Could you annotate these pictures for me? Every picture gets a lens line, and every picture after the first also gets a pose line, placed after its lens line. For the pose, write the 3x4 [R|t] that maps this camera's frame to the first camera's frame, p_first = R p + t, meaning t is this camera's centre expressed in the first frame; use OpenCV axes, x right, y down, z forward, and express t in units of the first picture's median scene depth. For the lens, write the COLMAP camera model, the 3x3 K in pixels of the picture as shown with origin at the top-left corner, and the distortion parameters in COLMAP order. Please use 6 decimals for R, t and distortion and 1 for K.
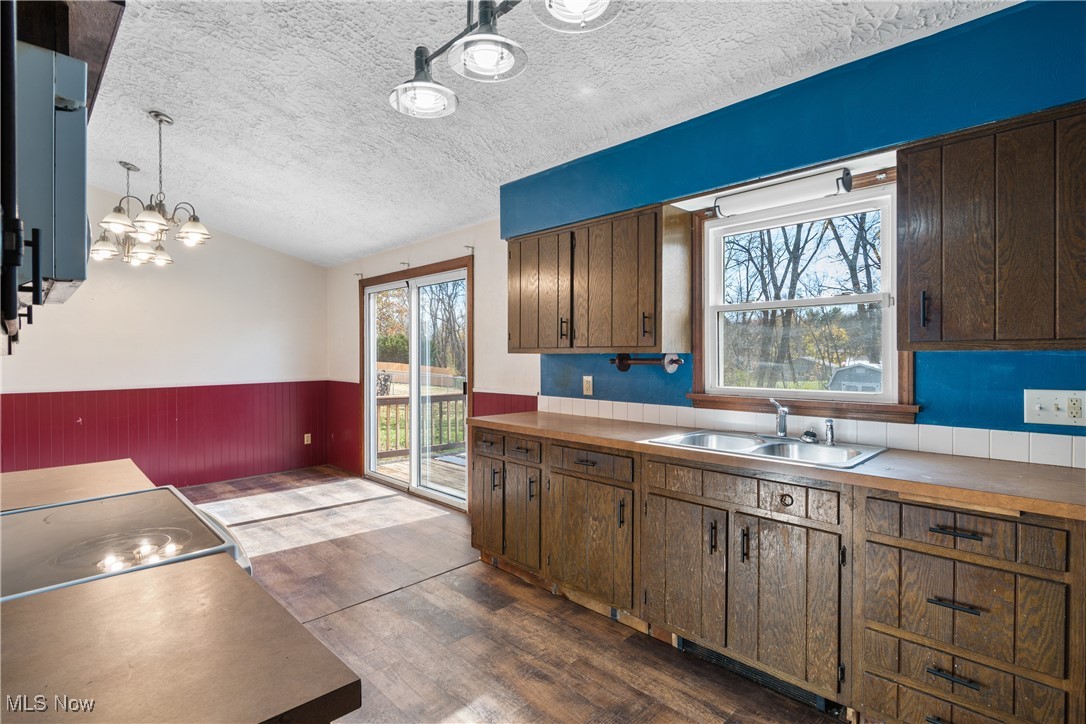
lens RADIAL K [[523.0, 0, 535.7], [0, 523.0, 357.1], [0, 0, 1]] dist [-0.000775, -0.000227]
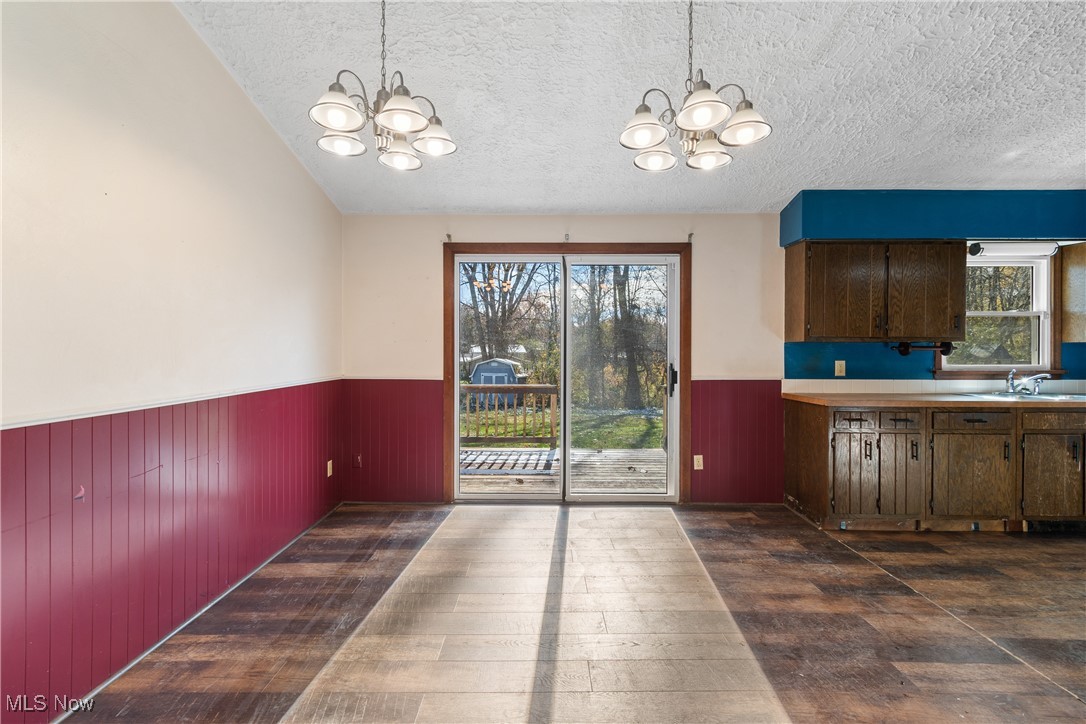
lens RADIAL K [[483.2, 0, 535.9], [0, 483.2, 353.5], [0, 0, 1]] dist [0.003370, -0.002470]
pose [[0.712543, 0.004547, 0.701614, -0.896900], [-0.001649, 0.999987, -0.004806, 0.018987], [-0.701627, 0.002268, 0.712541, 0.505958]]
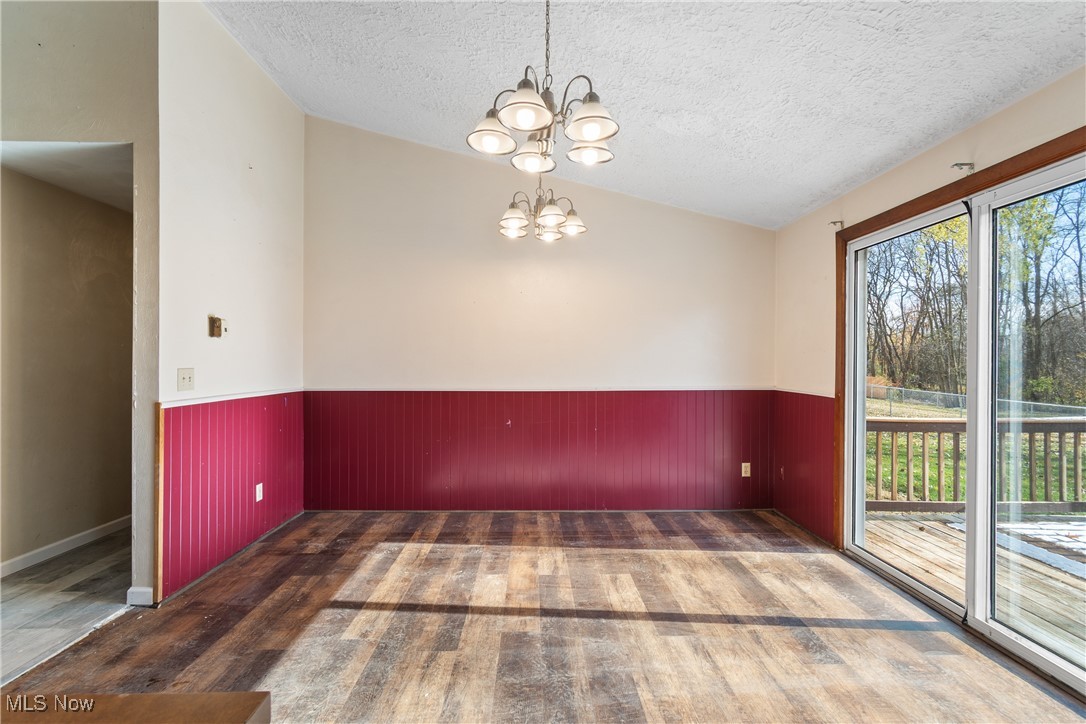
lens RADIAL K [[483.2, 0, 543.7], [0, 483.2, 362.9], [0, 0, 1]] dist [0.003370, -0.002470]
pose [[0.724266, 0.008762, -0.689465, -0.235451], [-0.010613, 0.999942, 0.001559, 0.013513], [0.689439, 0.006188, 0.724317, 0.422242]]
